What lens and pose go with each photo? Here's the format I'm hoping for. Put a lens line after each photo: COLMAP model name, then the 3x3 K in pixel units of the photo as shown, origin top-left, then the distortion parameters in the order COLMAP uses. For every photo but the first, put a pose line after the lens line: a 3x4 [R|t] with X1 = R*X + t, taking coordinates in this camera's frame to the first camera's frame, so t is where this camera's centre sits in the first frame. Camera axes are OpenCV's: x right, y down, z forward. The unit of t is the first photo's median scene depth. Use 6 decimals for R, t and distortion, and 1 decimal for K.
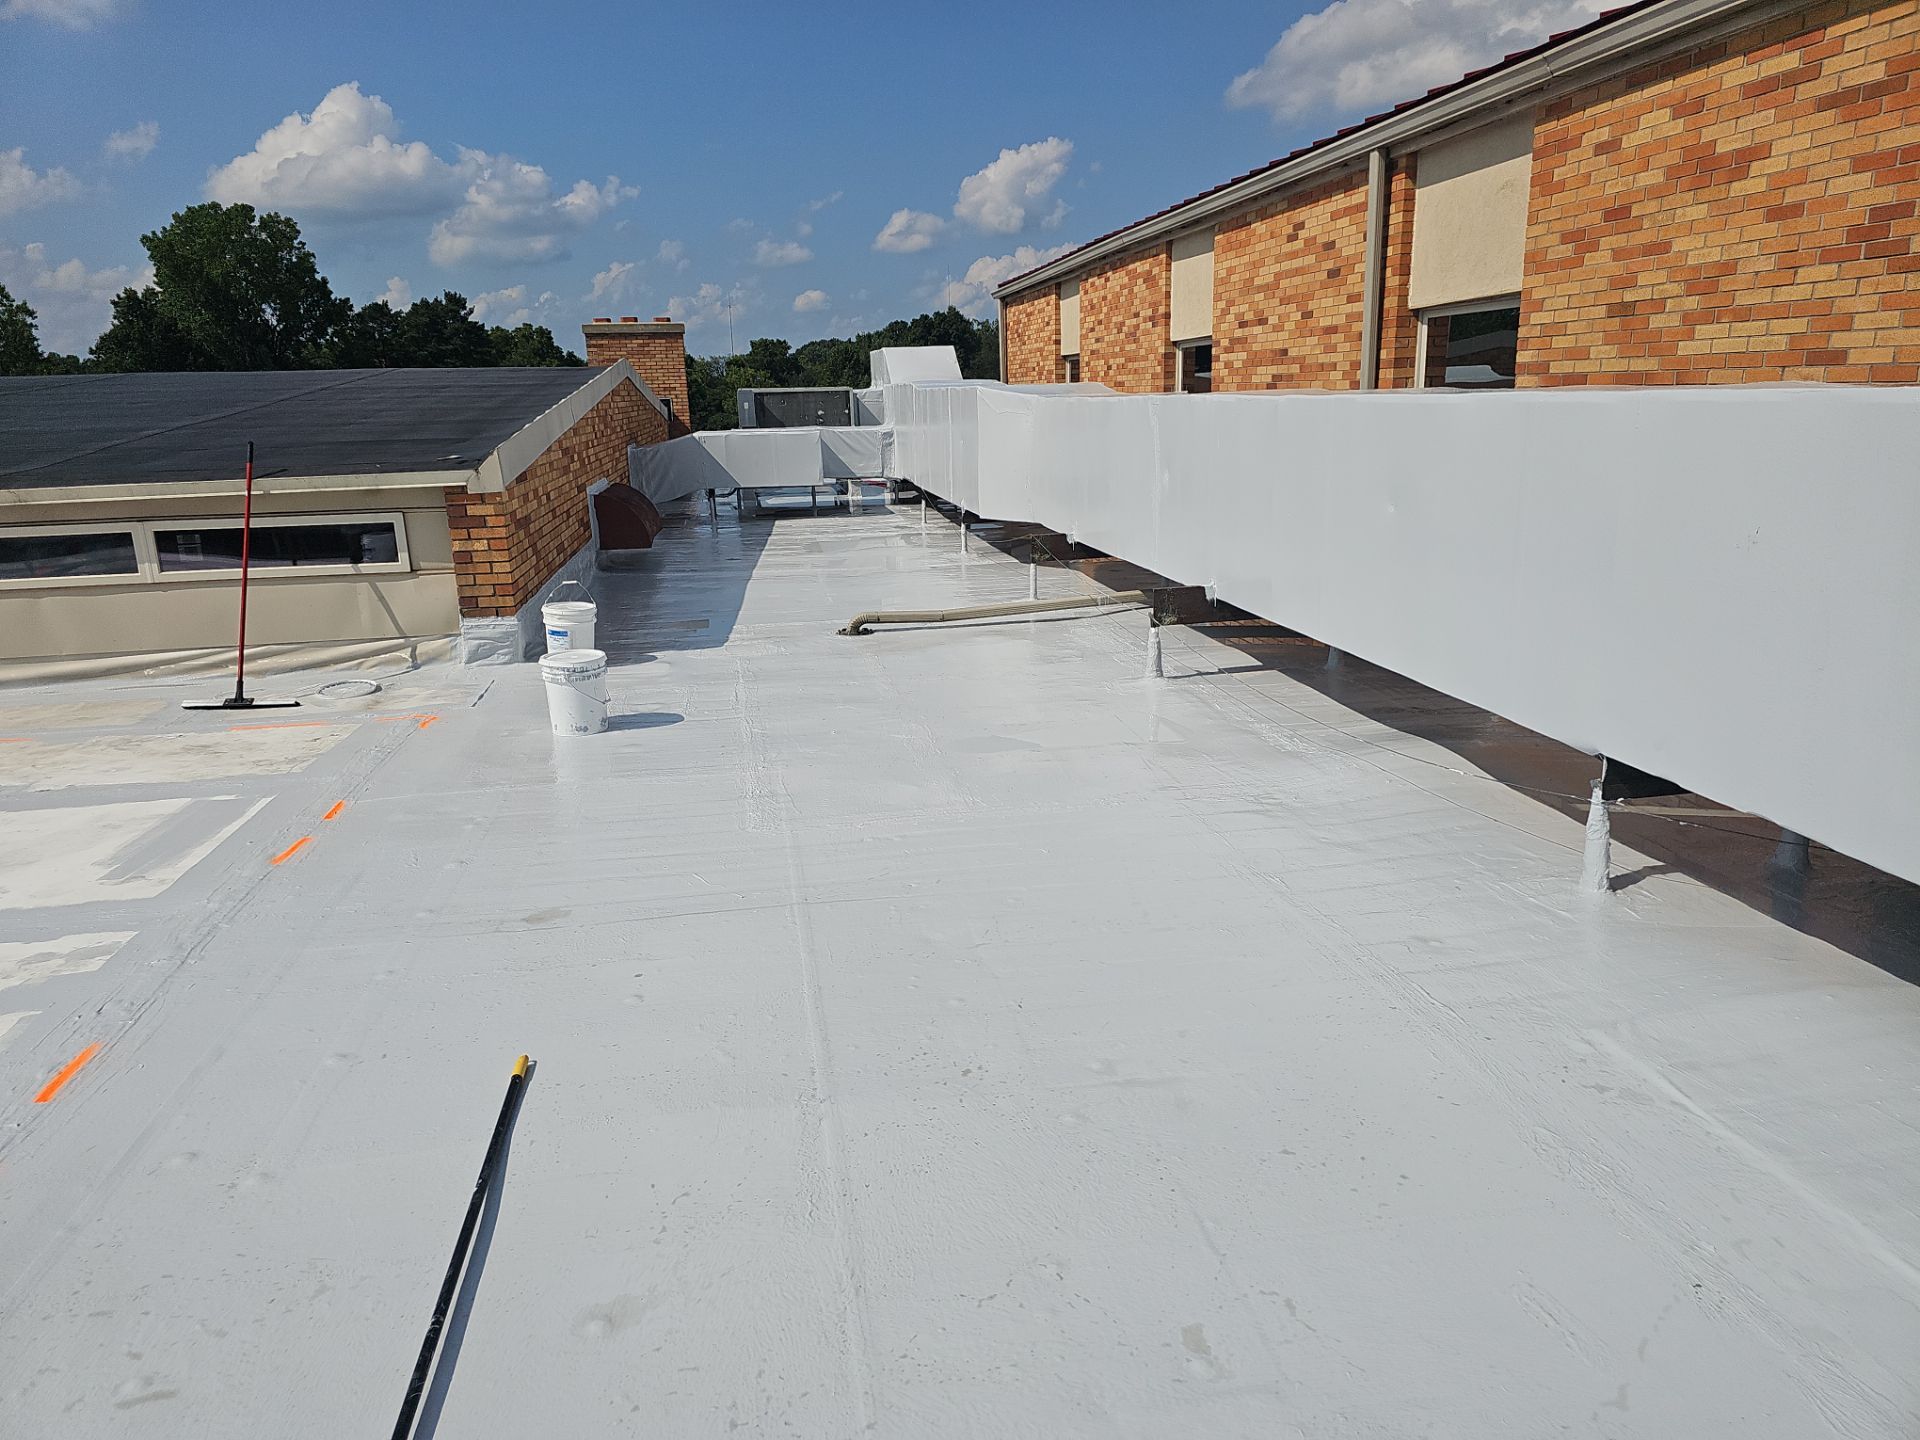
lens RADIAL K [[1257.3, 0, 967.2], [0, 1257.3, 740.0], [0, 0, 1]] dist [0.056702, -0.043493]
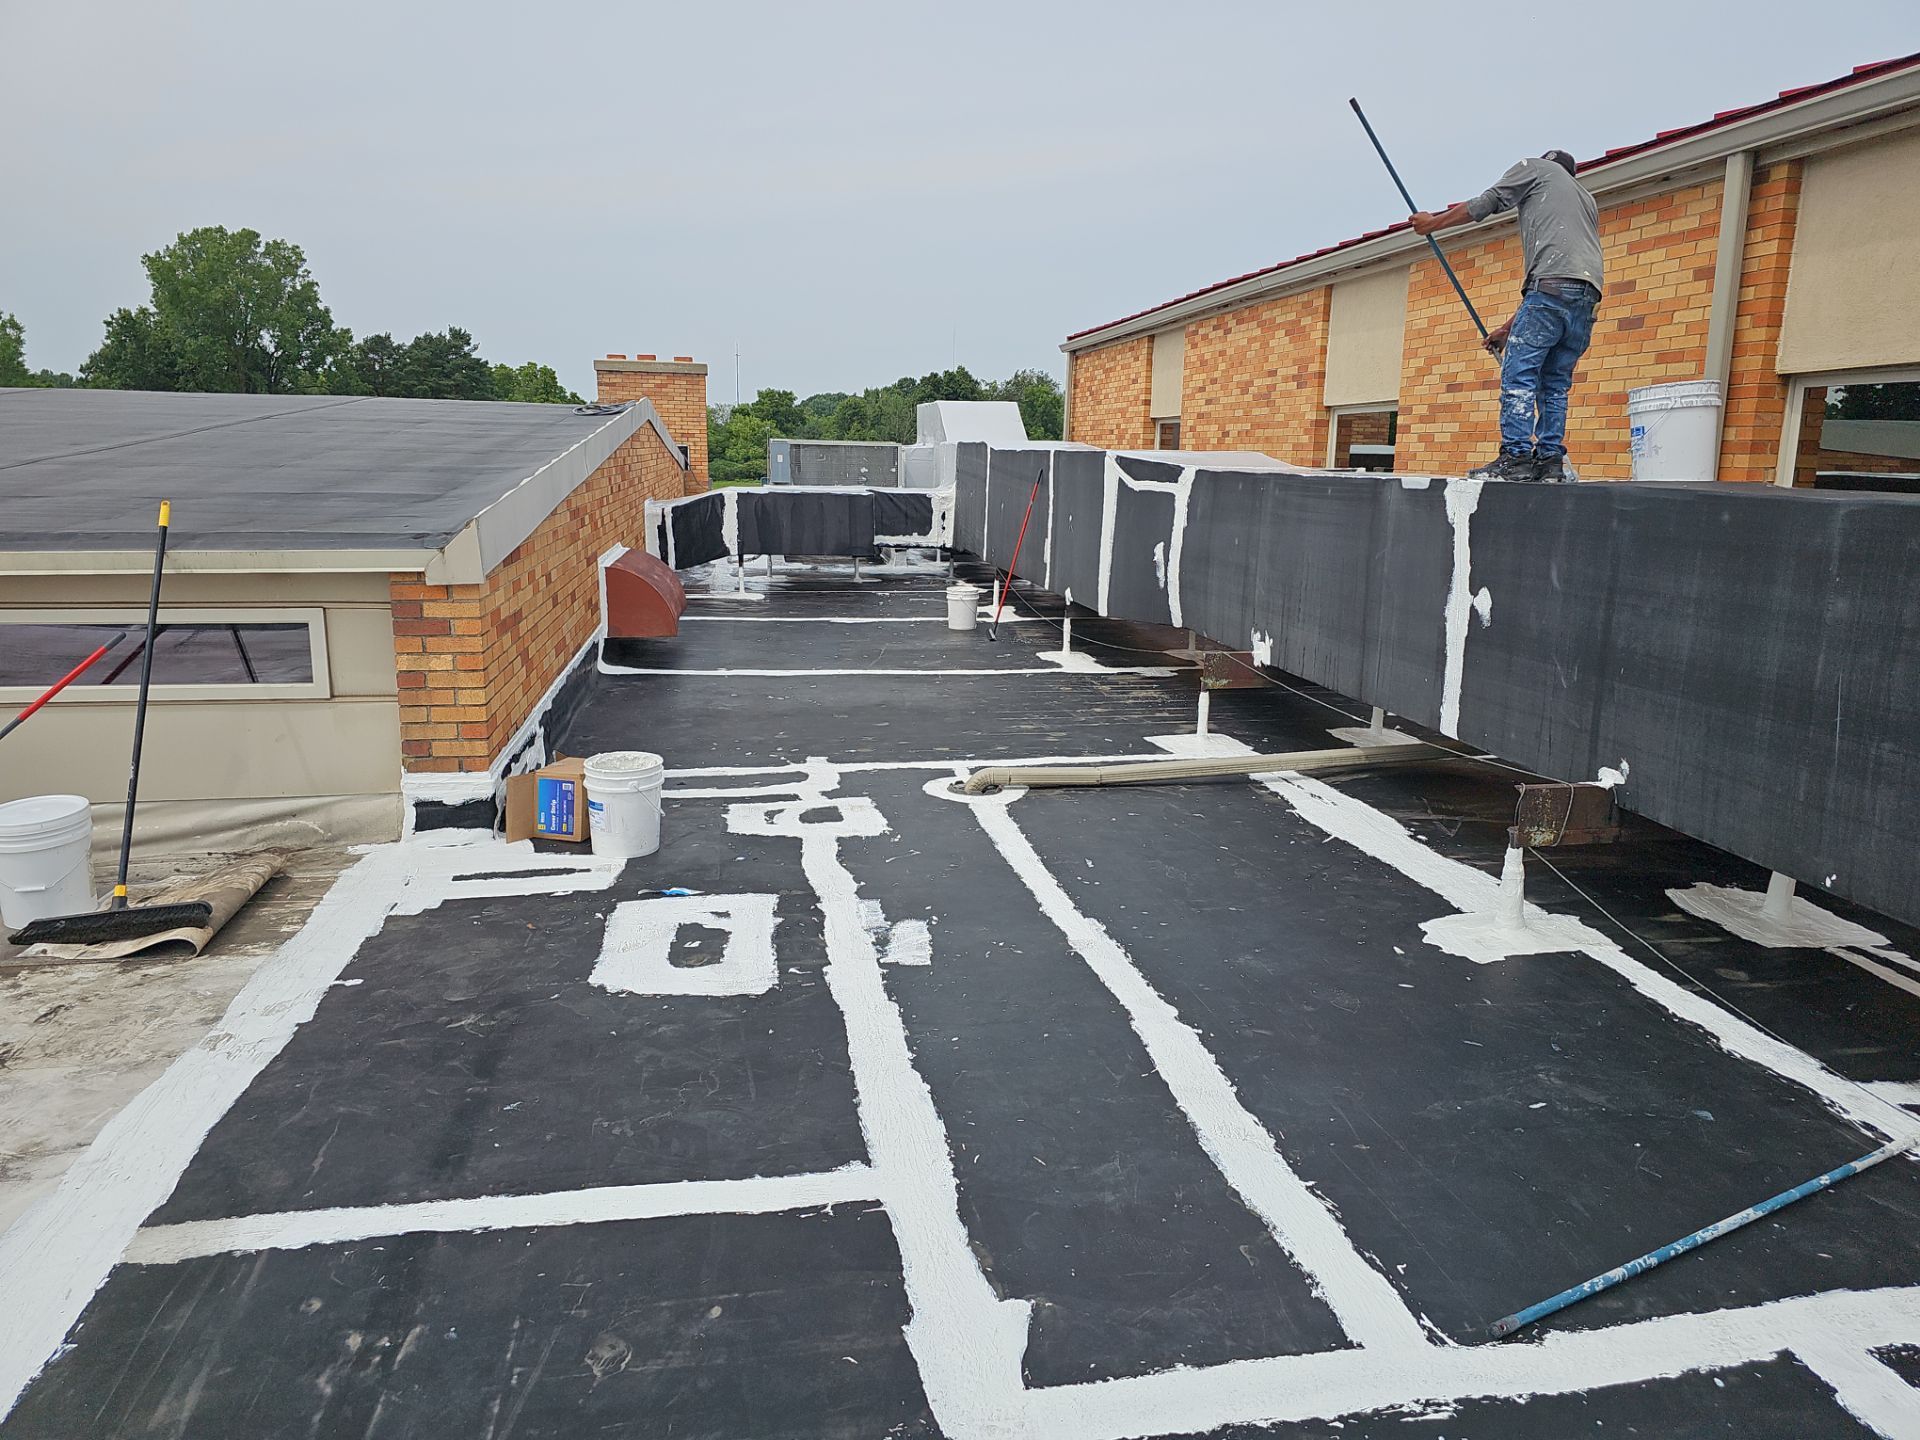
lens RADIAL K [[1270.0, 0, 960.0], [0, 1270.0, 720.0], [0, 0, 1]] dist [0.062293, -0.060639]
pose [[0.998968, 0.045048, 0.005732, -0.060779], [-0.044617, 0.997153, -0.060785, -0.047938], [-0.008453, 0.060467, 0.998134, 0.173080]]
